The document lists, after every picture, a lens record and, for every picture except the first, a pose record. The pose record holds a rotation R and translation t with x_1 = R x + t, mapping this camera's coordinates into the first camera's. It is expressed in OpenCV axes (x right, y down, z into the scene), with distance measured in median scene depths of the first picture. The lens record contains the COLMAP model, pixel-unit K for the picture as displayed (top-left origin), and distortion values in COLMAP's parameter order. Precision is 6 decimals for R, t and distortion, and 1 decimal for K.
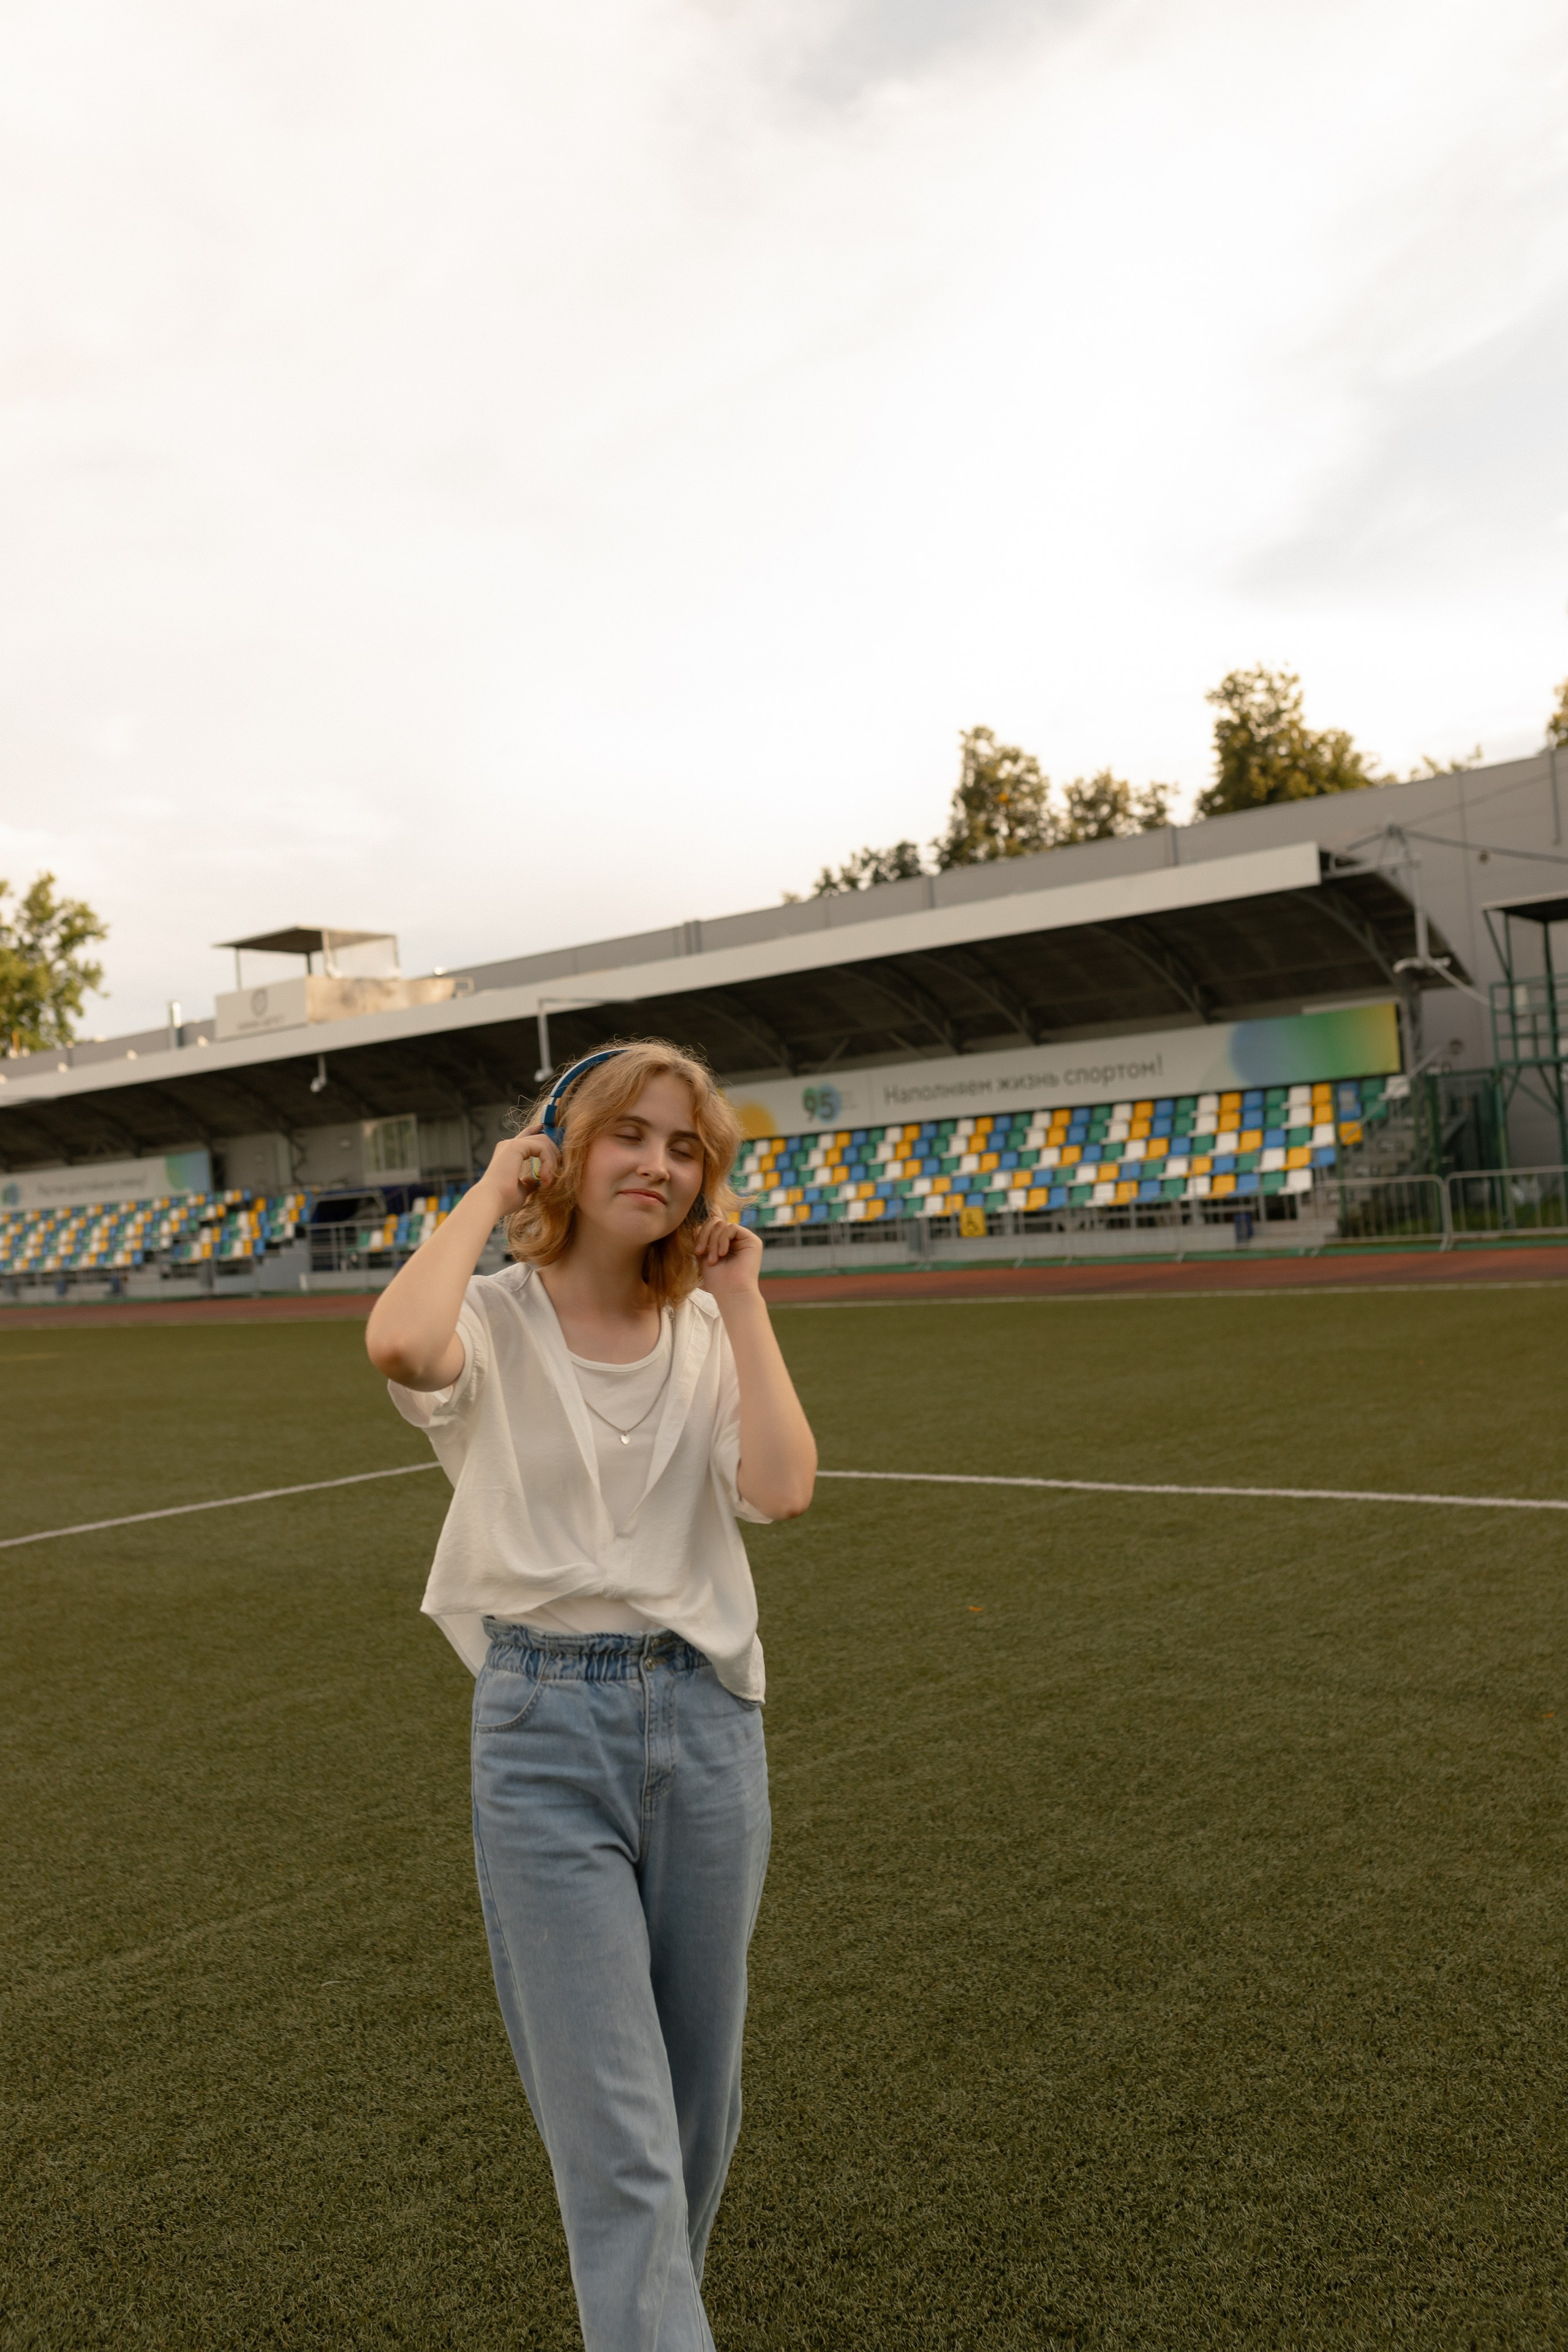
lens RADIAL K [[2234.5, 0, 784.0], [0, 2234.5, 1176.0], [0, 0, 1]] dist [0.006670, -0.008501]
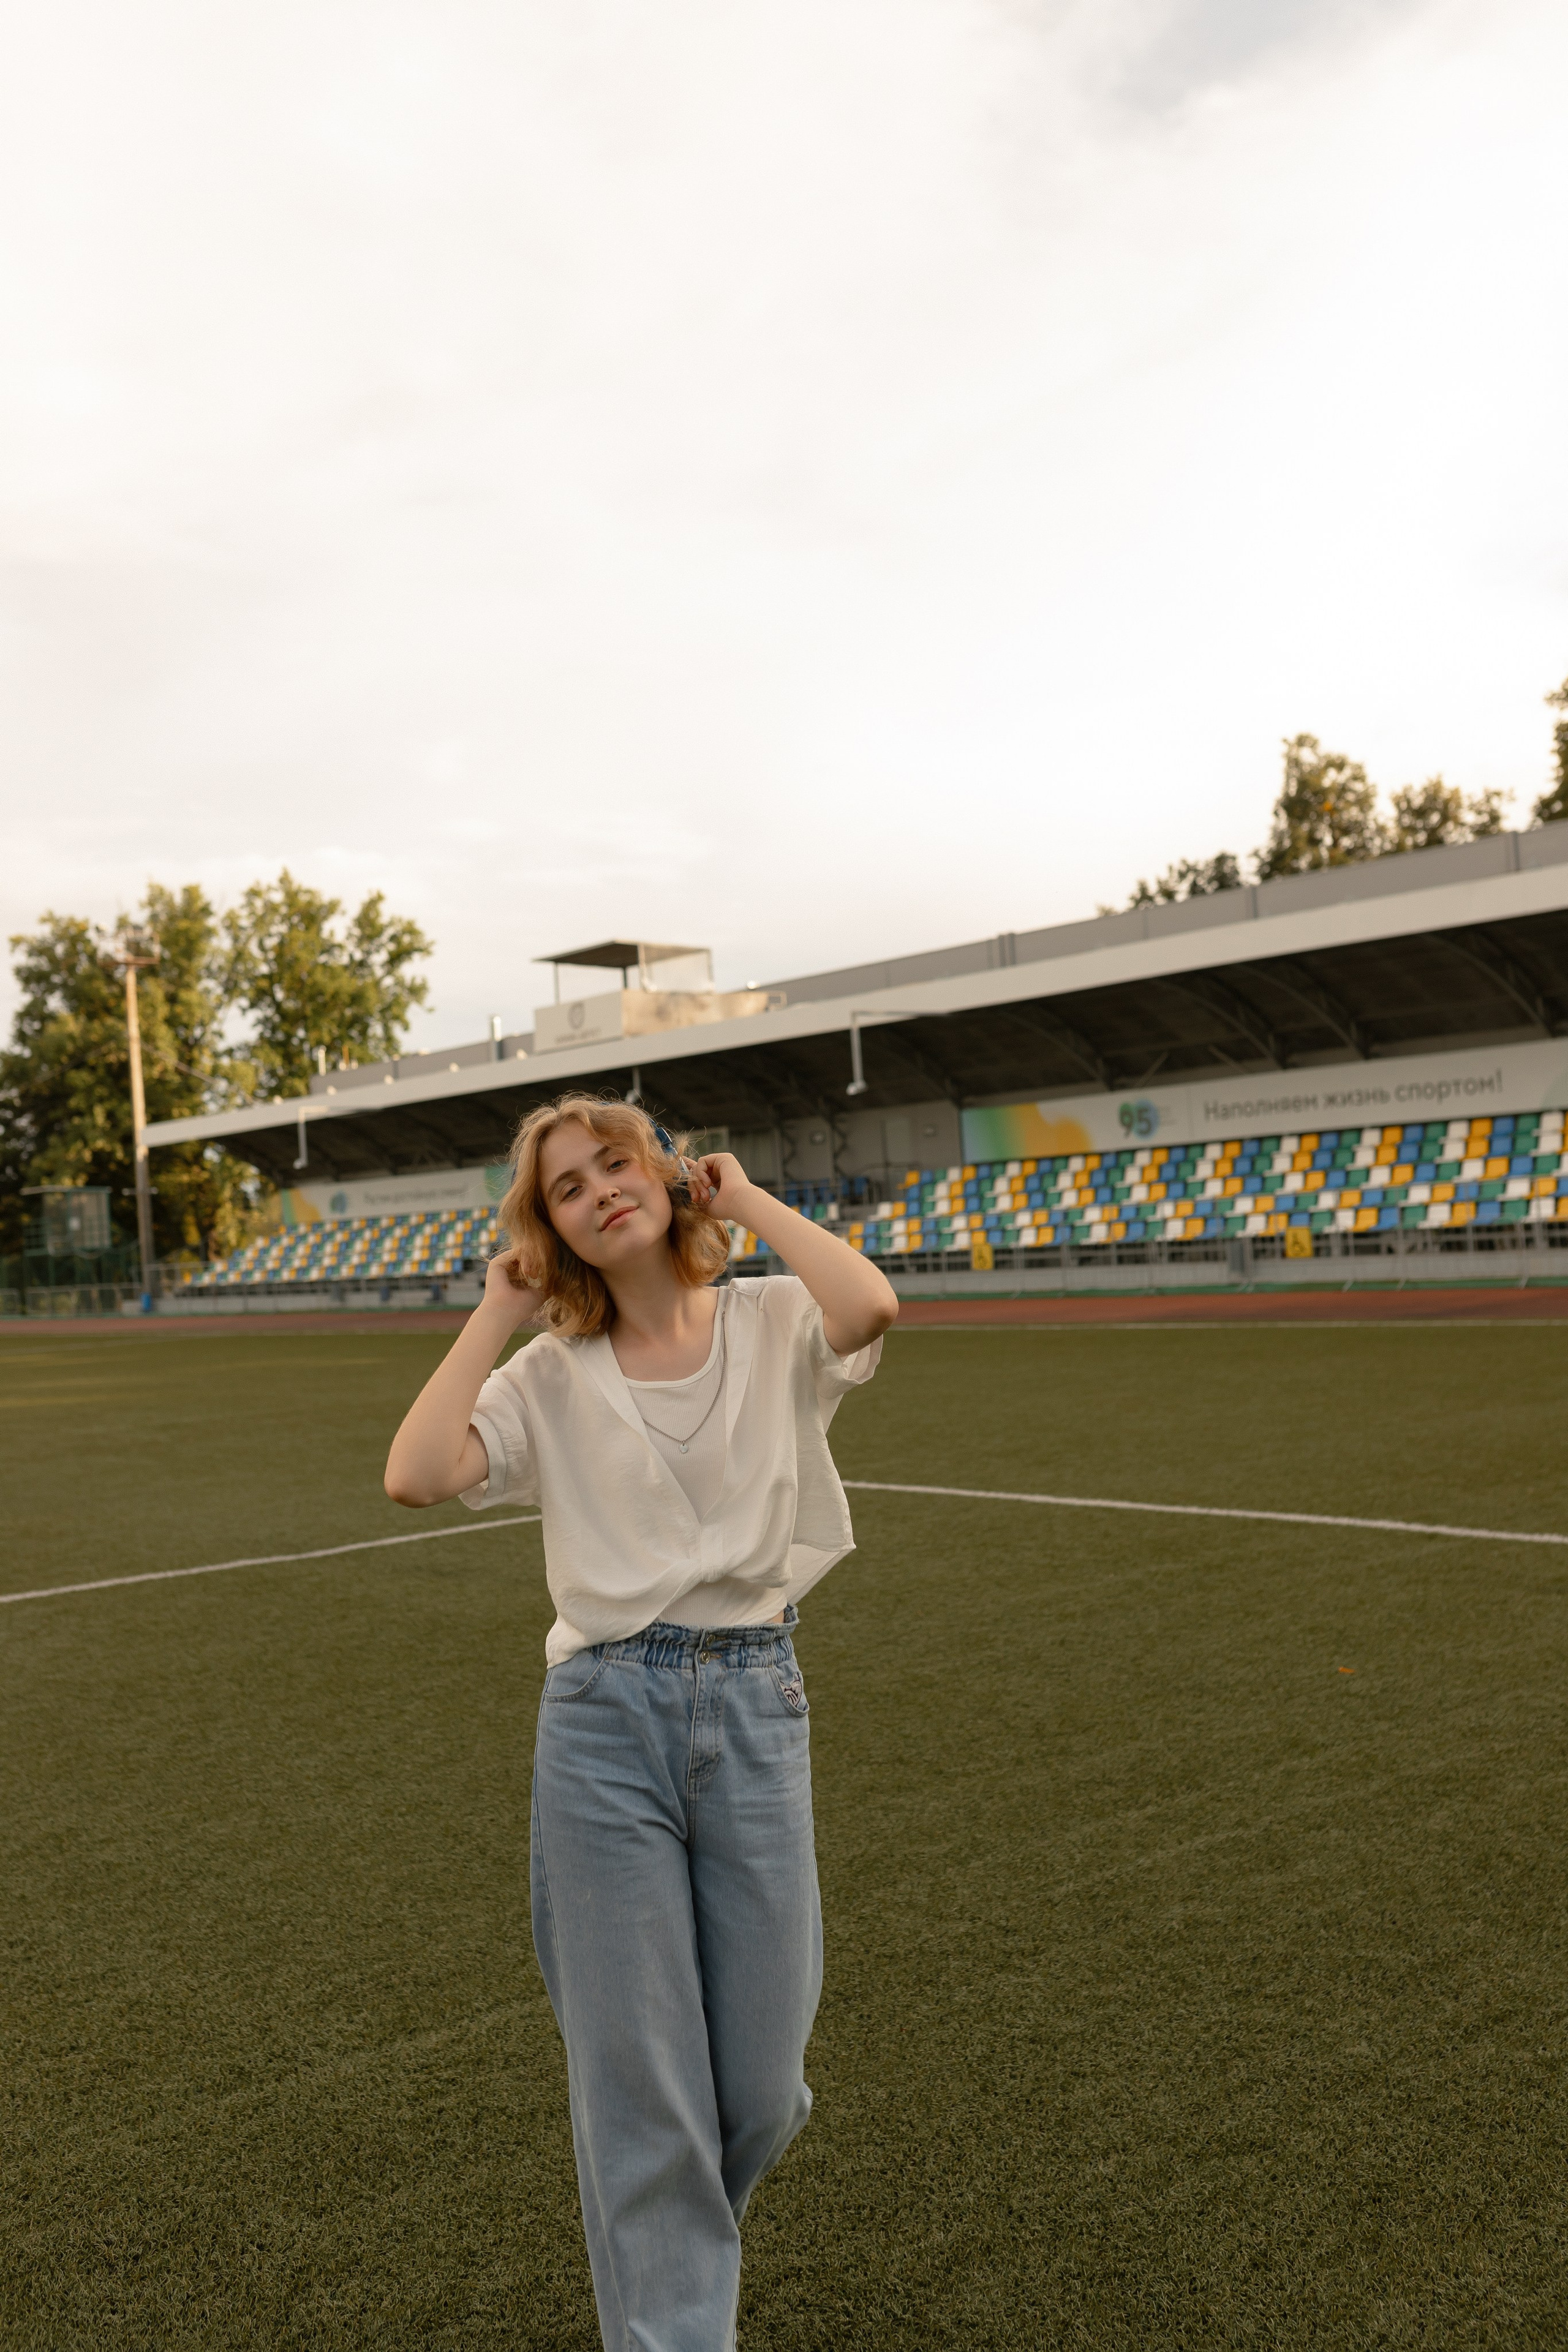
lens RADIAL K [[2230.0, 0, 784.0], [0, 2230.0, 1176.0], [0, 0, 1]] dist [-0.000019, 0.002695]
pose [[0.990581, 0.010194, -0.136545, -0.003549], [-0.011184, 0.999916, -0.006489, 0.000544], [0.136468, 0.007955, 0.990613, 0.015034]]
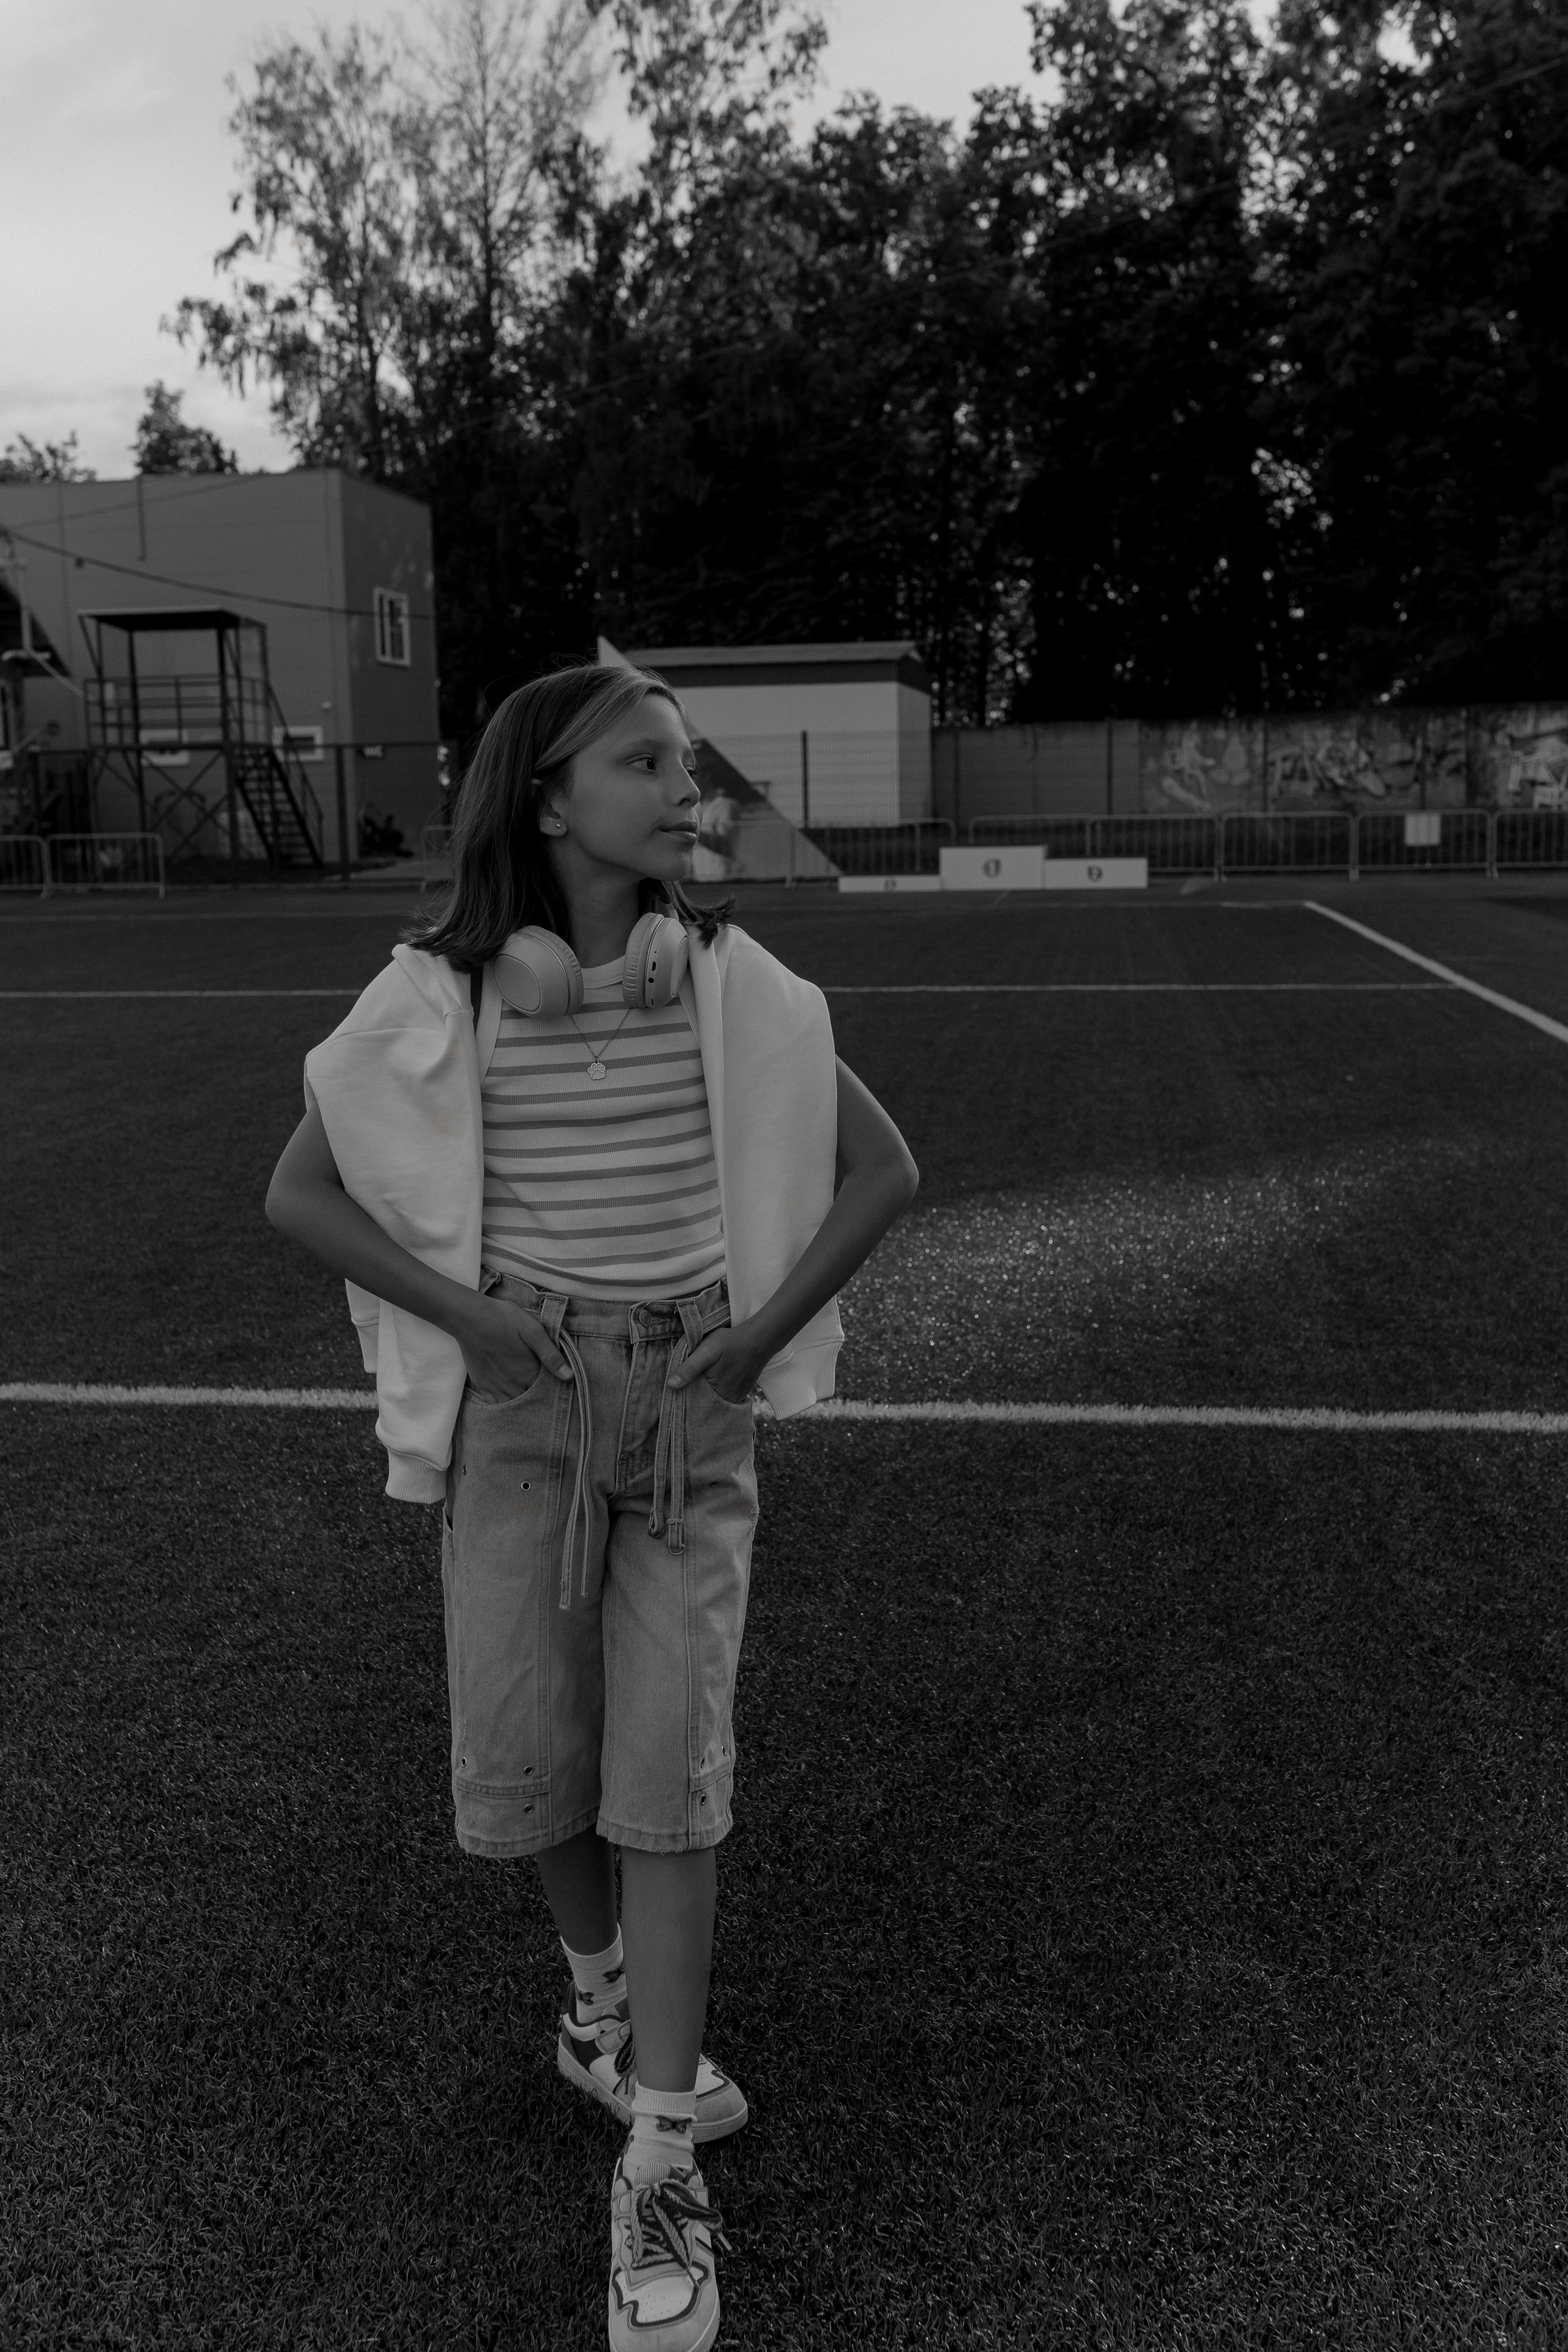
lens RADIAL K [[2234.5, 0, 784.0], [0, 2234.5, 1176.0], [0, 0, 1]] dist [0.006670, -0.008501]
pose [[0.819614, -0.030042, 0.572128, -0.066852], [-0.049498, 0.991177, 0.122954, 0.011874], [-0.570774, -0.129094, 0.810896, -0.209133]]
